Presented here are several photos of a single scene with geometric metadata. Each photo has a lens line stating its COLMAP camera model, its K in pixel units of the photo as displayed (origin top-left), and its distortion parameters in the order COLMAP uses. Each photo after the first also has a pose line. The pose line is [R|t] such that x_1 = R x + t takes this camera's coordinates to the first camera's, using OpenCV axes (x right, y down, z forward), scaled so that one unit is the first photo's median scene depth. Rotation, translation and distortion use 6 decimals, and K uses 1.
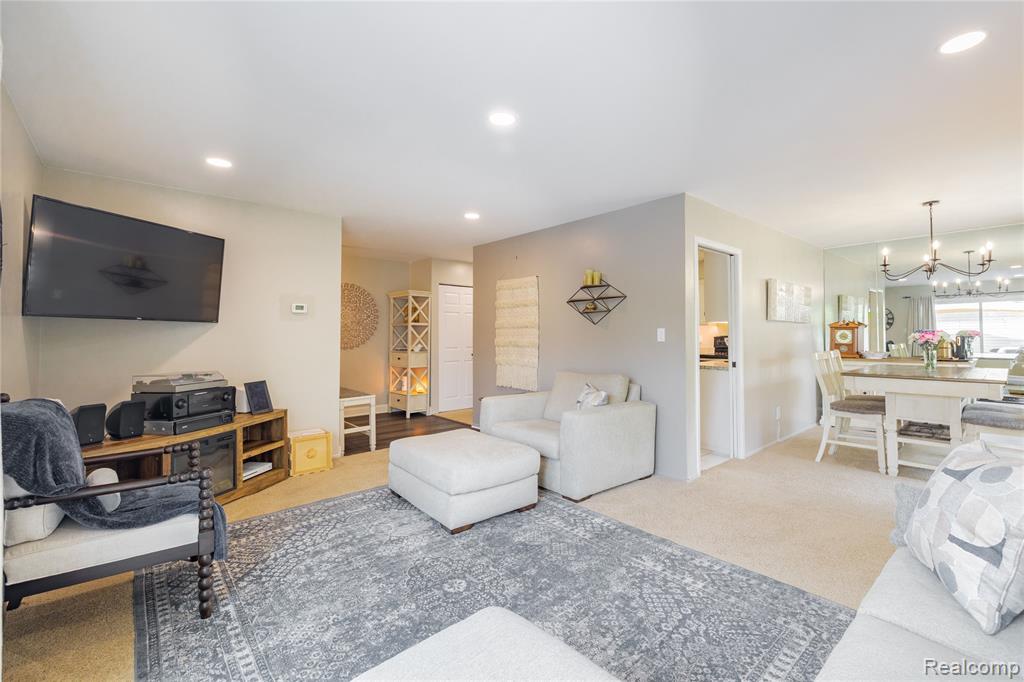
lens RADIAL K [[448.1, 0, 536.0], [0, 448.1, 321.1], [0, 0, 1]] dist [0.000423, 0.000151]
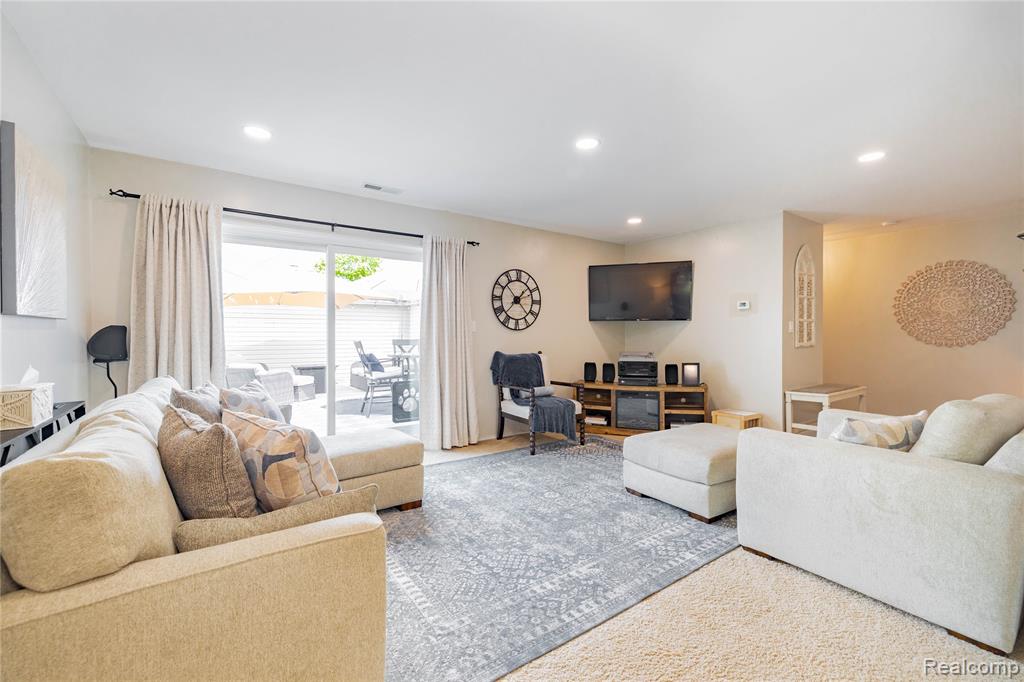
lens RADIAL K [[429.6, 0, 512.4], [0, 429.6, 337.7], [0, 0, 1]] dist [-0.000782, 0.000326]
pose [[-0.127713, 0.005960, -0.991793, 1.095936], [0.033569, 0.999435, 0.001683, 0.057228], [0.991243, -0.033079, -0.127841, 0.945909]]
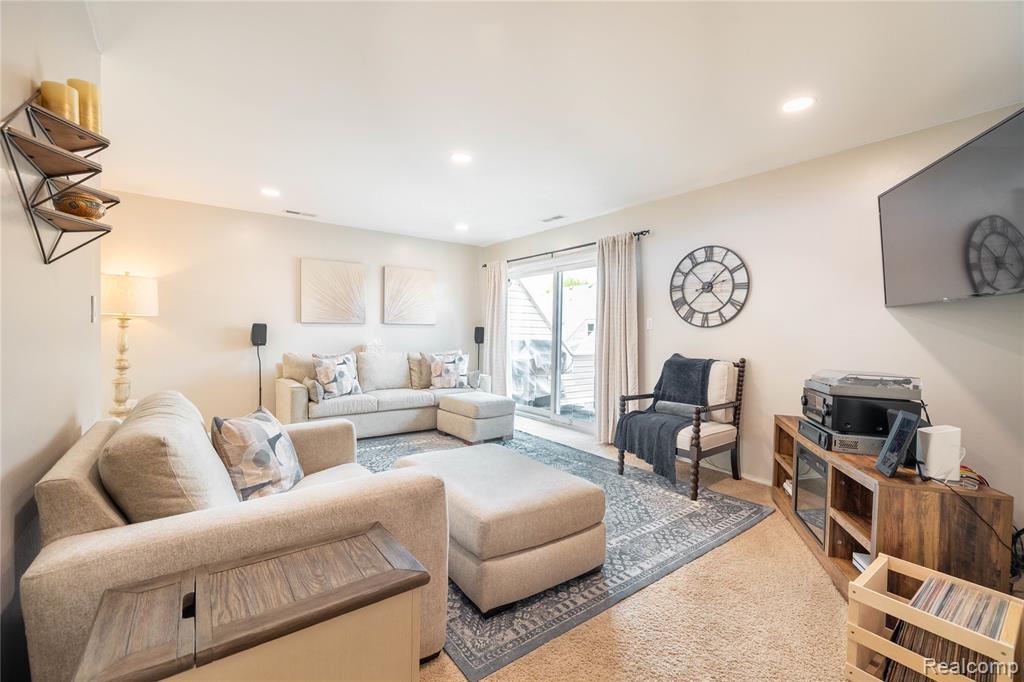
lens RADIAL K [[429.6, 0, 512.4], [0, 429.6, 337.7], [0, 0, 1]] dist [-0.000782, 0.000326]
pose [[-0.995432, -0.016791, 0.093987, -0.351008], [-0.018880, 0.999593, -0.021385, 0.105880], [-0.093590, -0.023062, -0.995344, 2.253032]]
